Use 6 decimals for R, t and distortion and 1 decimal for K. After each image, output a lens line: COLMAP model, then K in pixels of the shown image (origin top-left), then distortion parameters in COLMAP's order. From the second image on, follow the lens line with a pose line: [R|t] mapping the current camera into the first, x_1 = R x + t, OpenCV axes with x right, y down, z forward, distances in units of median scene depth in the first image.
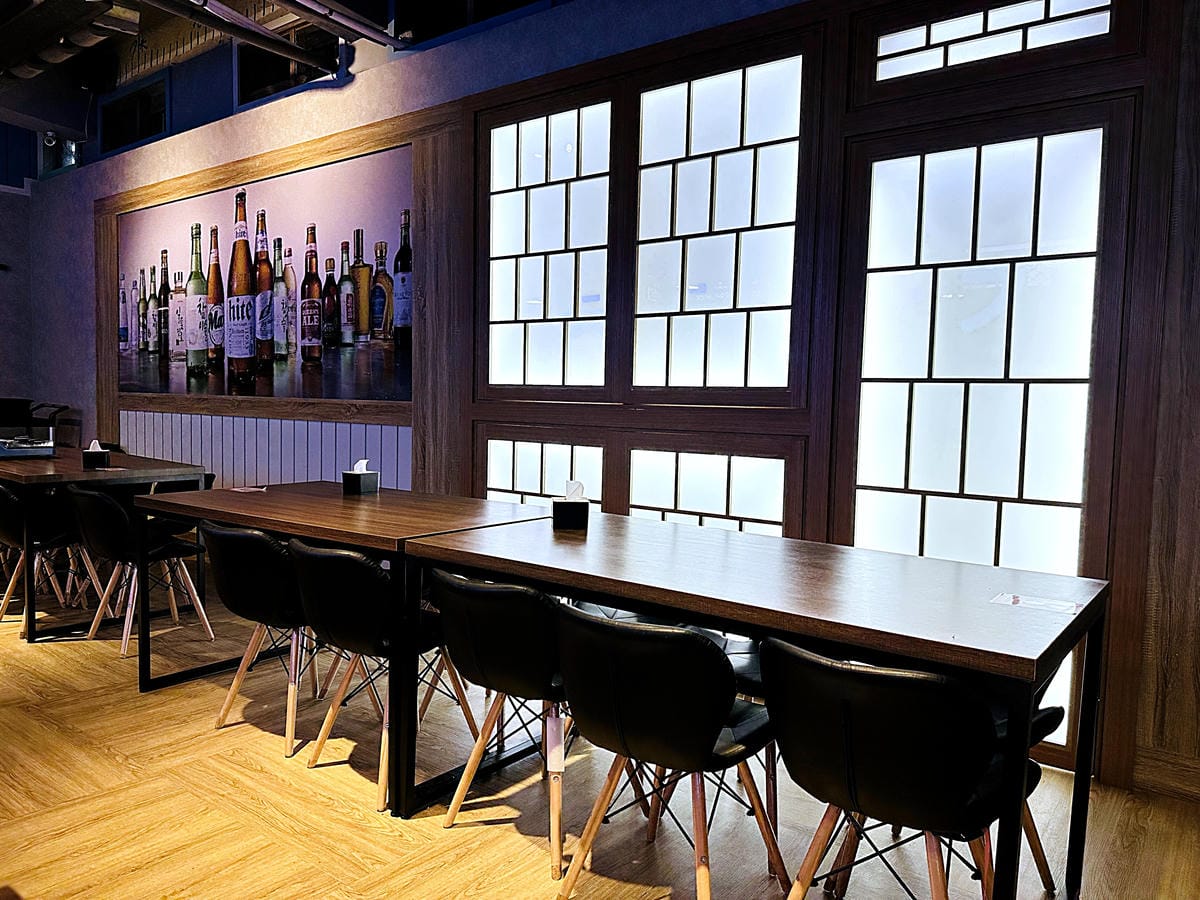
lens RADIAL K [[854.4, 0, 599.8], [0, 854.4, 452.7], [0, 0, 1]] dist [0.024068, -0.007854]
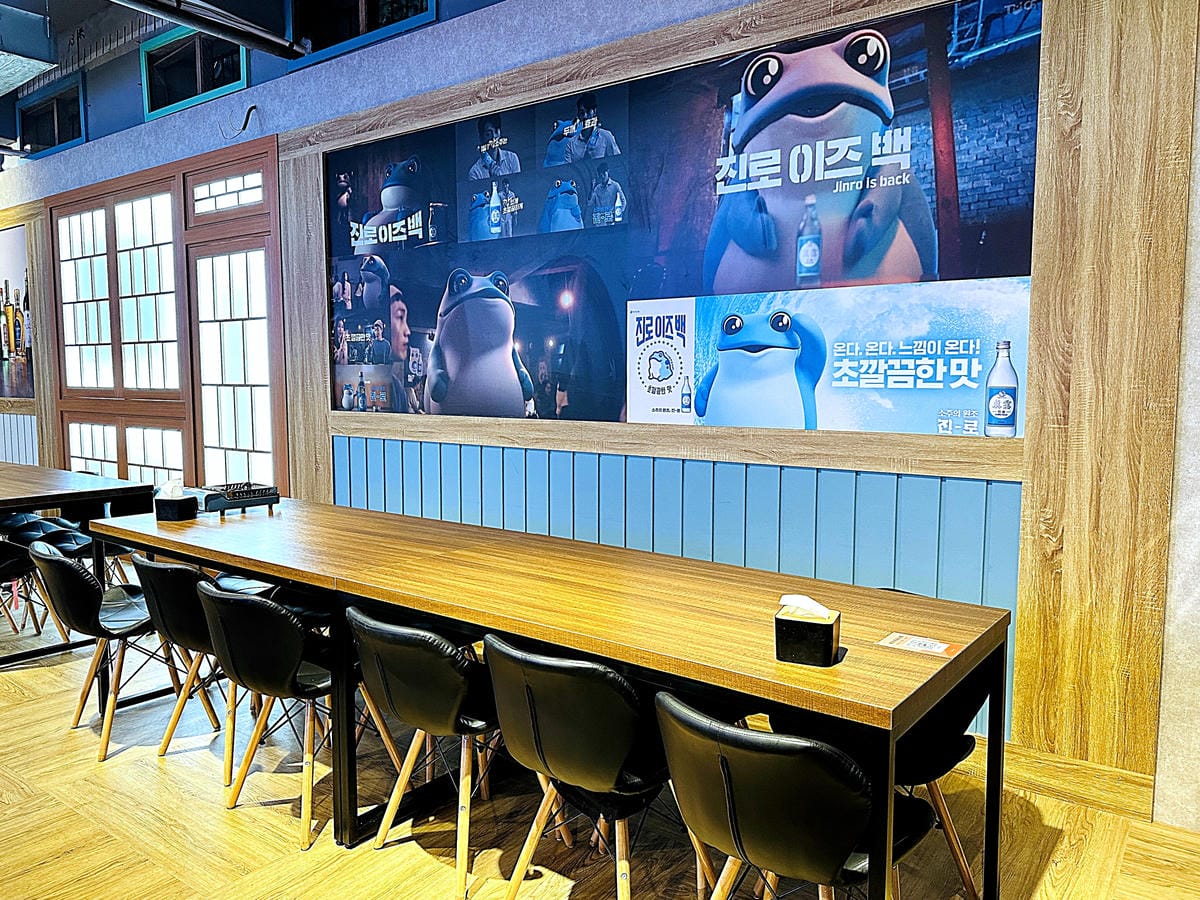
lens RADIAL K [[854.4, 0, 600.7], [0, 854.4, 451.0], [0, 0, 1]] dist [0.024068, -0.007854]
pose [[0.999769, -0.015266, 0.015142, 0.827758], [0.015039, 0.999774, 0.015009, 0.025141], [-0.015367, -0.014778, 0.999773, -0.563421]]
